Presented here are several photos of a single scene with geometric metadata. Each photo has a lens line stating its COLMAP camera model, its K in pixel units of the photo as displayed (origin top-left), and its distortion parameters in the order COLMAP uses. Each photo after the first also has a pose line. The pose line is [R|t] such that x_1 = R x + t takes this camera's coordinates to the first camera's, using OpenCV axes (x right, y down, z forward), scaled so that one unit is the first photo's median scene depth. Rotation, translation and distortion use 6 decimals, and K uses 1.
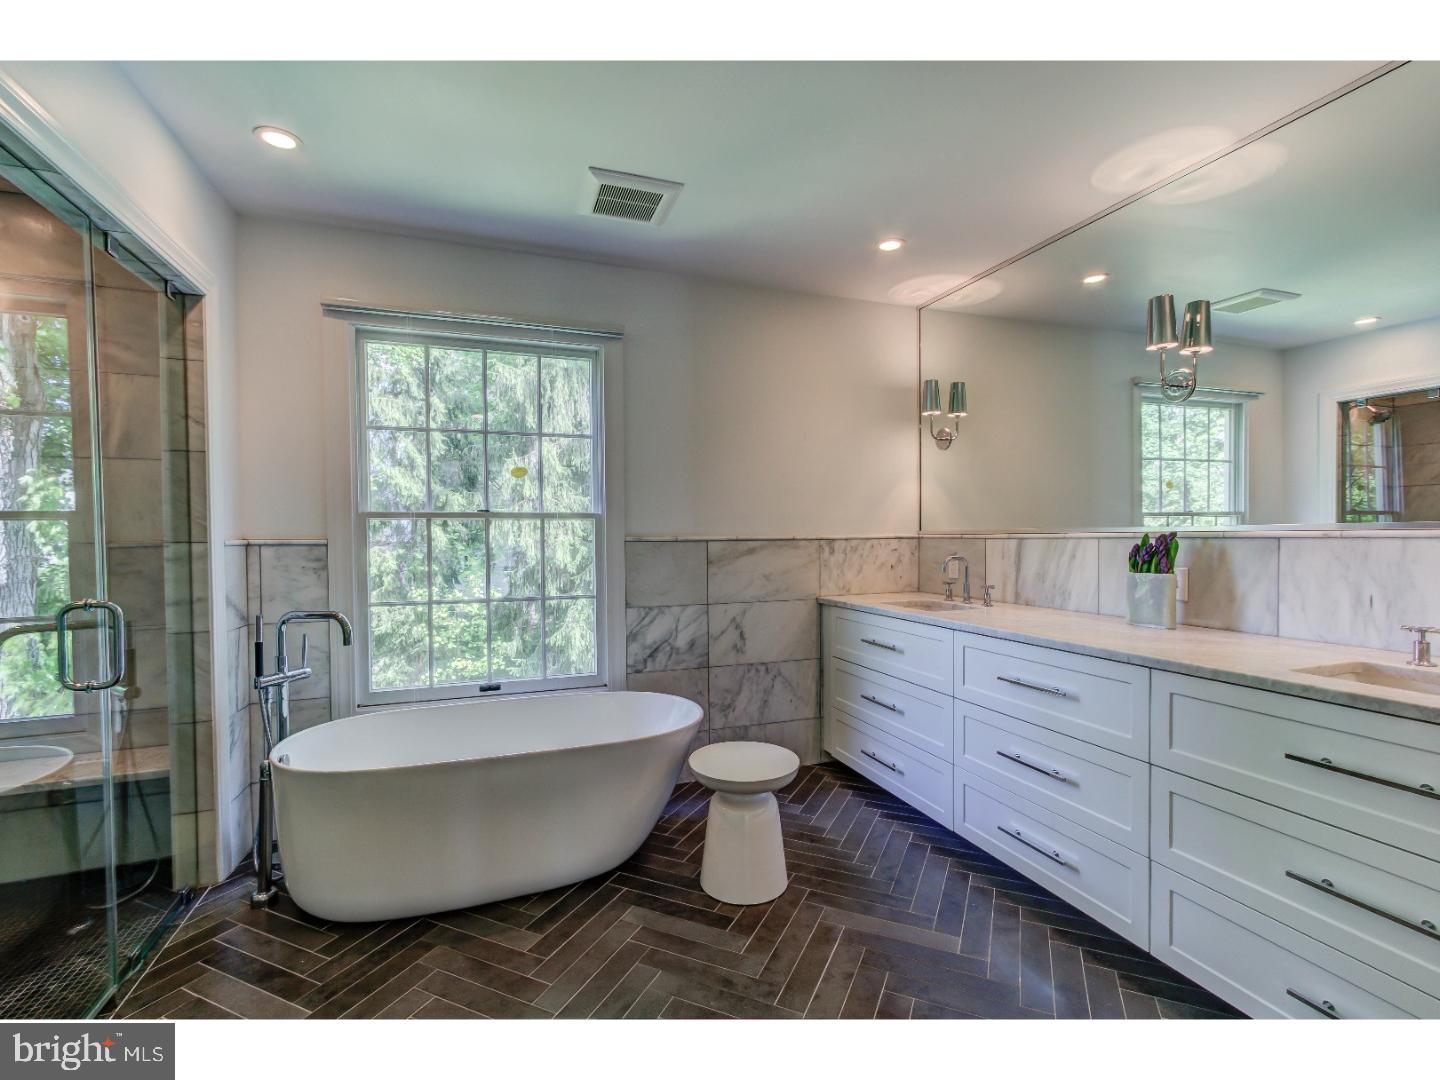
lens RADIAL K [[657.4, 0, 720.9], [0, 657.4, 543.3], [0, 0, 1]] dist [-0.001176, 0.001109]
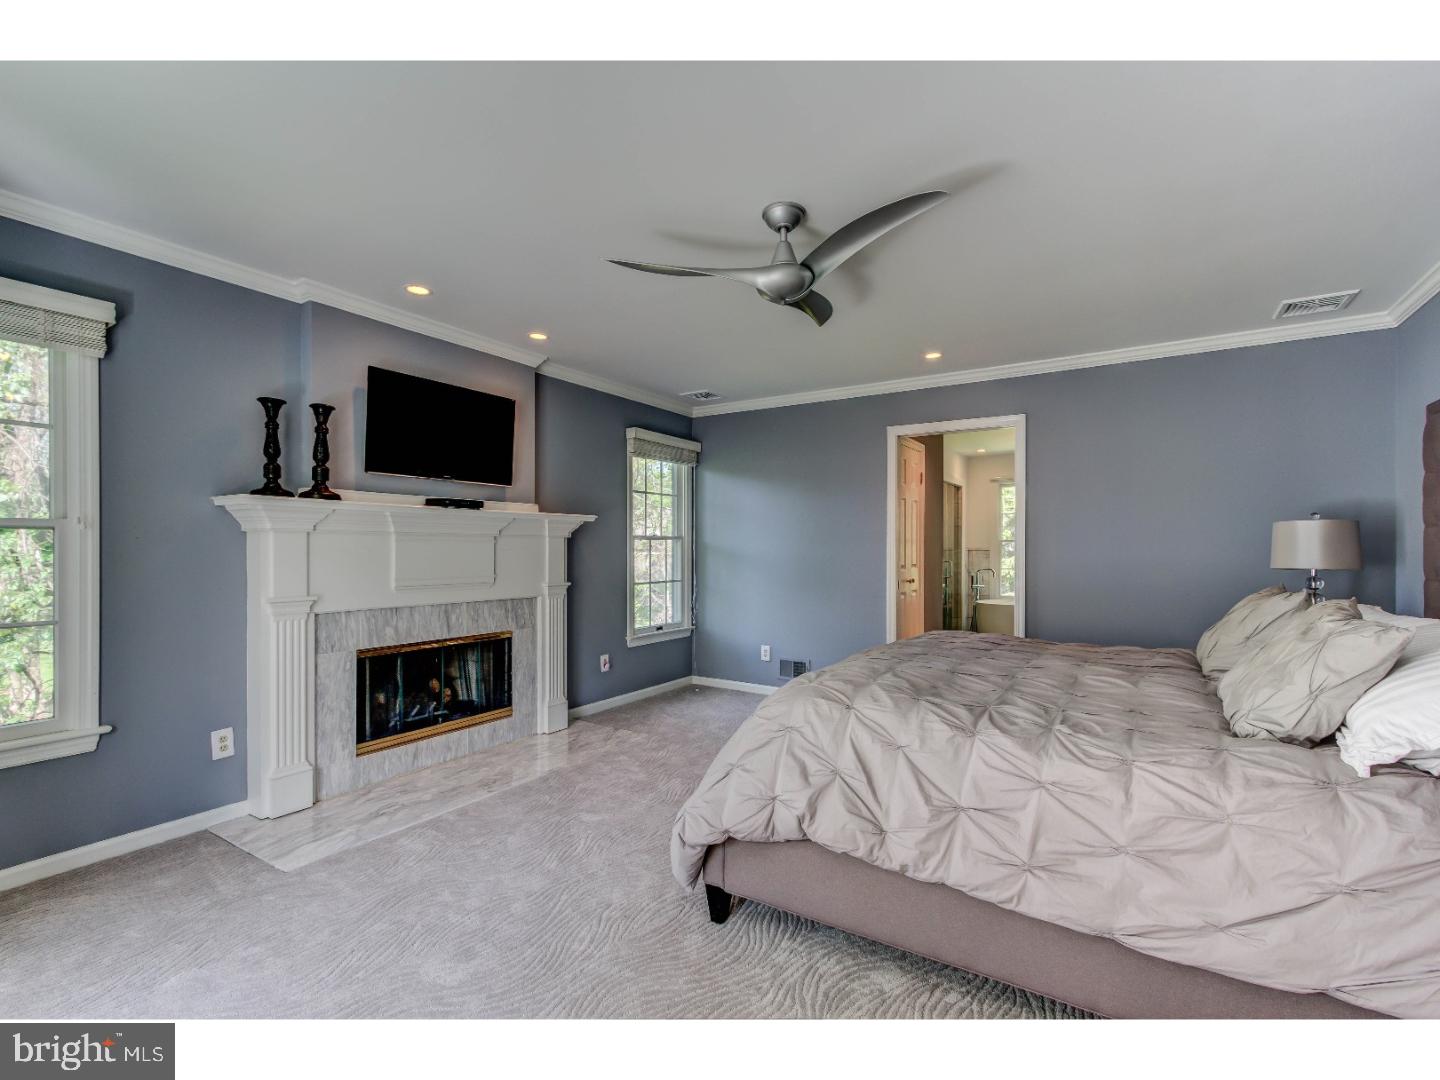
lens RADIAL K [[657.4, 0, 717.1], [0, 657.4, 545.3], [0, 0, 1]] dist [-0.001176, 0.001109]
pose [[0.602703, 0.004636, -0.797952, 1.373607], [-0.019785, 0.999763, -0.009135, 0.039598], [0.797720, 0.021293, 0.602652, -2.363906]]
